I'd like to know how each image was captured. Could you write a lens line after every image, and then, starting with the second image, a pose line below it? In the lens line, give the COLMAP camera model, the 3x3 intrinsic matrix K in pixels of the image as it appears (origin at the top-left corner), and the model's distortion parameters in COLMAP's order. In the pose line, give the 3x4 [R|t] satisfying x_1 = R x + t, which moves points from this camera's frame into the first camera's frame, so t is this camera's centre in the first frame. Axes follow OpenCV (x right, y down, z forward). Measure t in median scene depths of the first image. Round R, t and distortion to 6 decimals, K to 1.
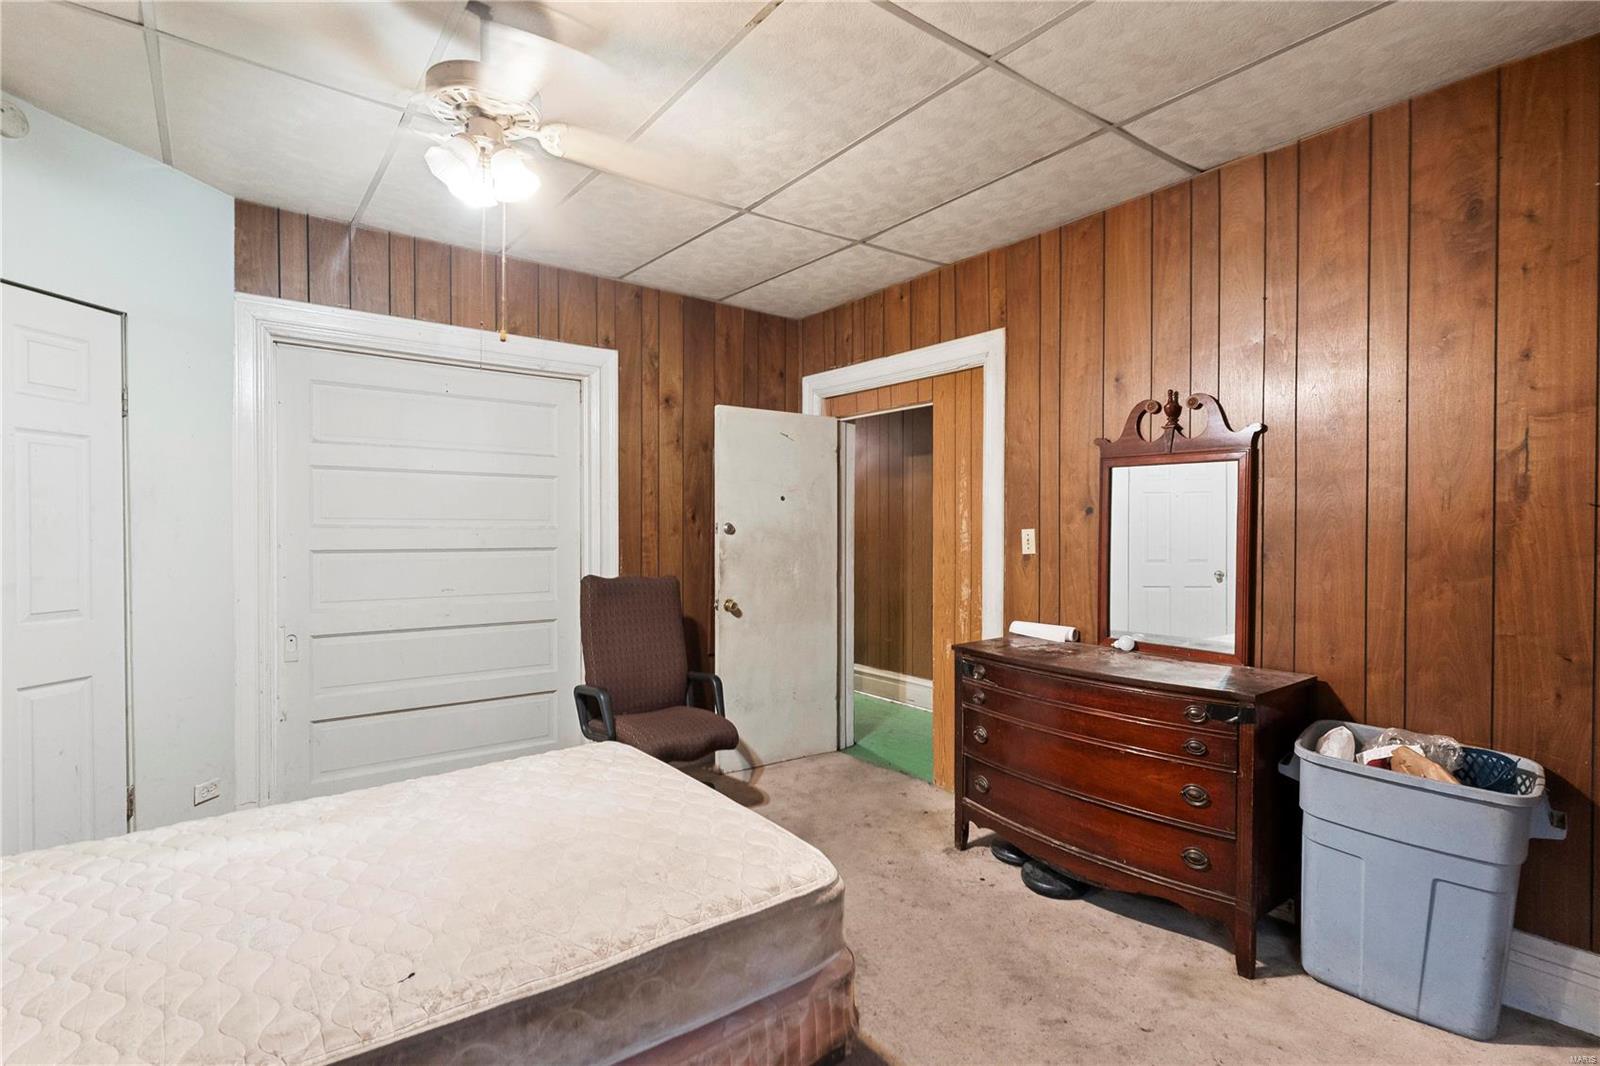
lens RADIAL K [[776.0, 0, 794.4], [0, 776.0, 536.9], [0, 0, 1]] dist [0.002627, -0.000787]
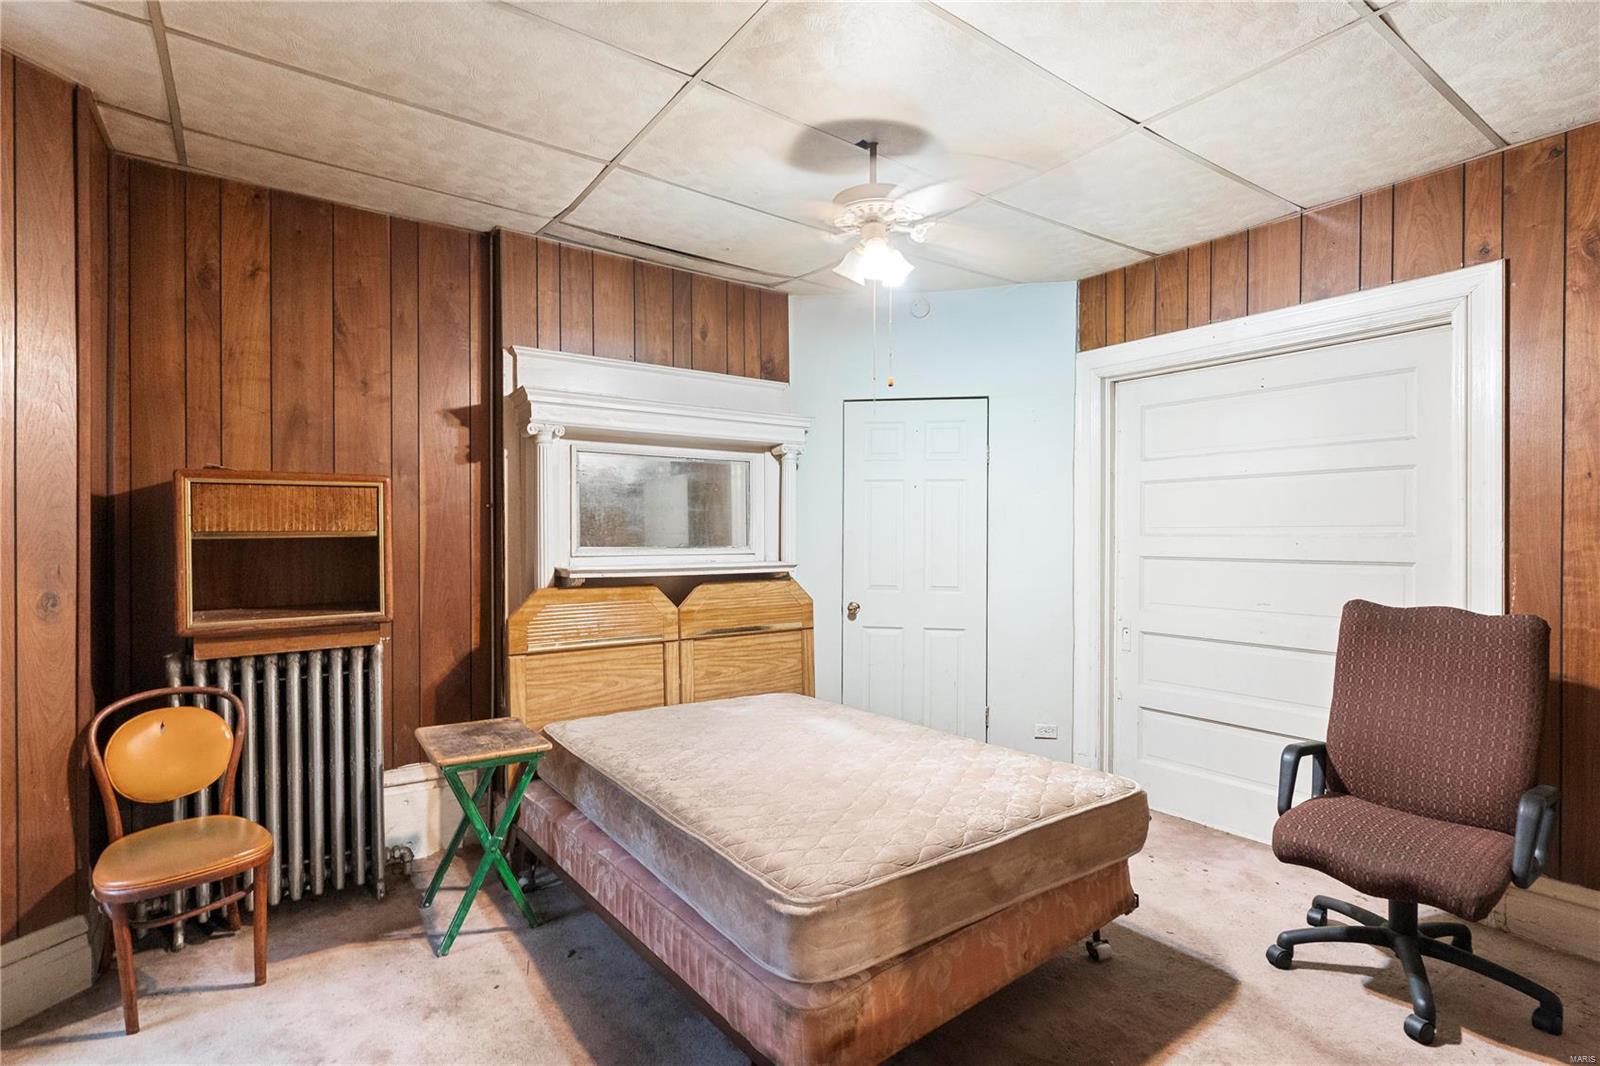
lens RADIAL K [[776.0, 0, 794.4], [0, 776.0, 536.9], [0, 0, 1]] dist [0.002627, -0.000787]
pose [[-0.060833, 0.001212, -0.998147, 0.547896], [-0.013233, 0.999910, 0.002021, -0.006720], [0.998060, 0.013332, -0.060812, 0.570098]]
